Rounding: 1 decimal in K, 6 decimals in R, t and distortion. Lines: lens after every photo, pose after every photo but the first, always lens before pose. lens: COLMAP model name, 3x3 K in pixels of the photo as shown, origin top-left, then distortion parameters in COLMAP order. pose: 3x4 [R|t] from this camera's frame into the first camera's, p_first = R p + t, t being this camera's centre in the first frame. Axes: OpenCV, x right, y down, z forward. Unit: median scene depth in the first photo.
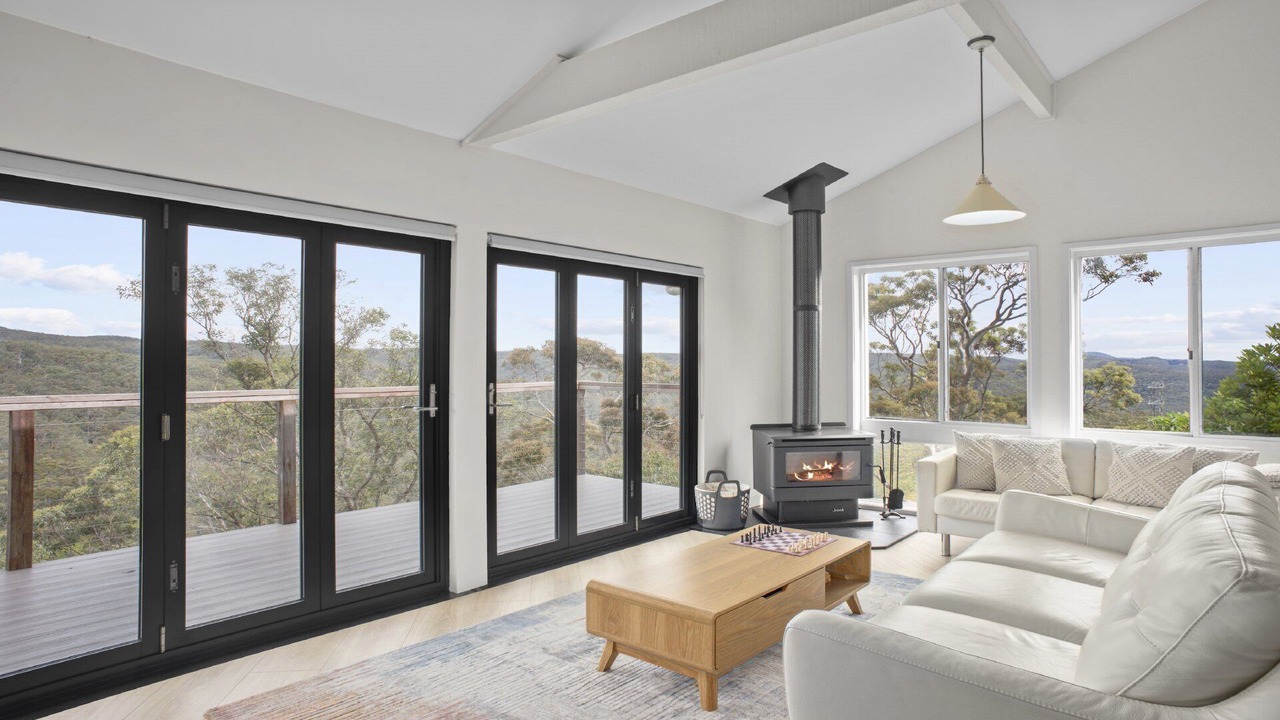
lens RADIAL K [[734.1, 0, 664.7], [0, 734.1, 361.8], [0, 0, 1]] dist [0.000848, 0.000393]
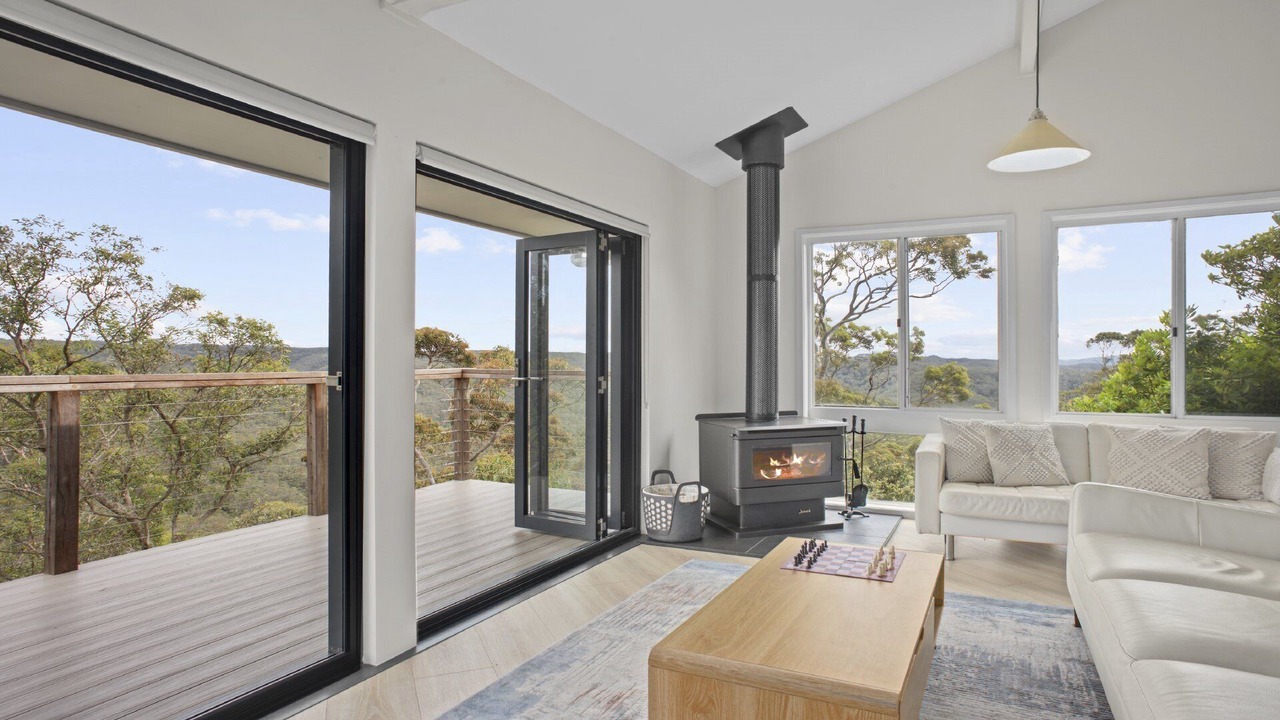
lens RADIAL K [[725.0, 0, 642.9], [0, 725.0, 355.8], [0, 0, 1]] dist [0.003795, 0.001407]
pose [[0.975421, 0.002589, 0.220332, -0.136128], [-0.000898, 0.999969, -0.007775, 0.025506], [-0.220346, 0.007386, 0.975394, 0.207418]]
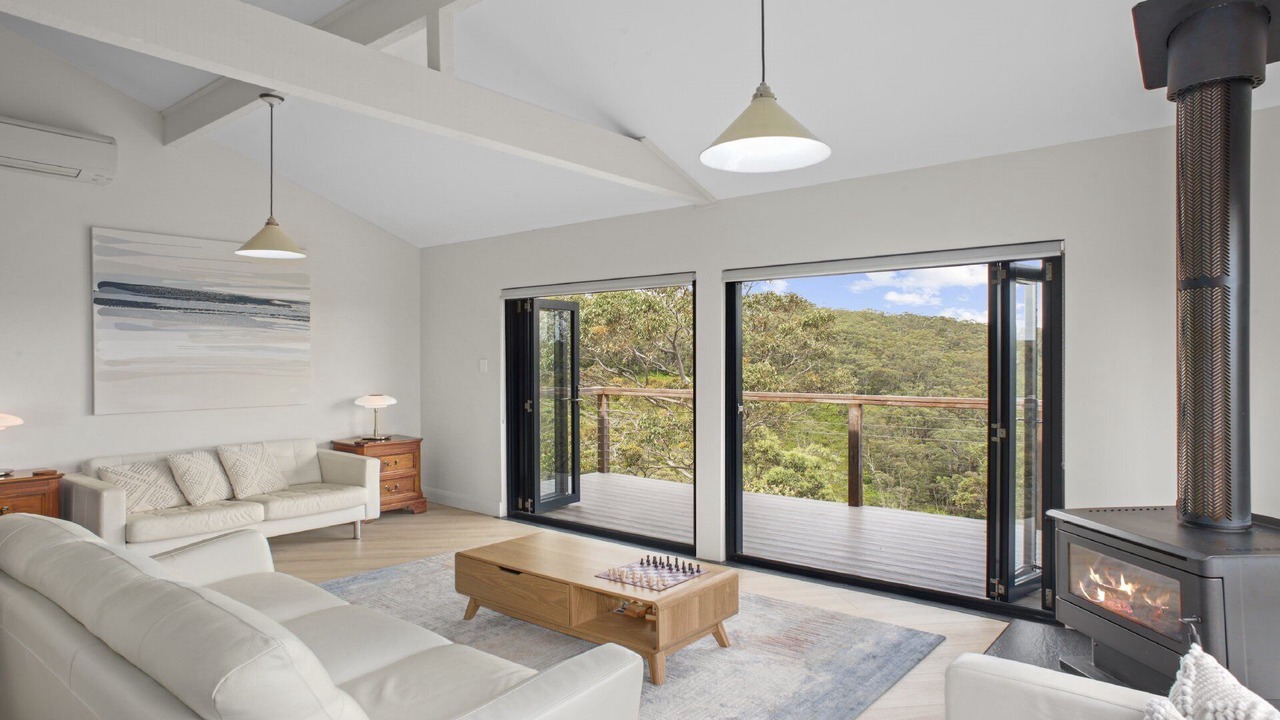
lens RADIAL K [[734.1, 0, 664.7], [0, 734.1, 361.8], [0, 0, 1]] dist [0.000848, 0.000393]
pose [[0.015615, -0.001827, -0.999876, 0.724564], [0.001249, 0.999998, -0.001808, -0.018878], [0.999877, -0.001221, 0.015618, 0.645332]]
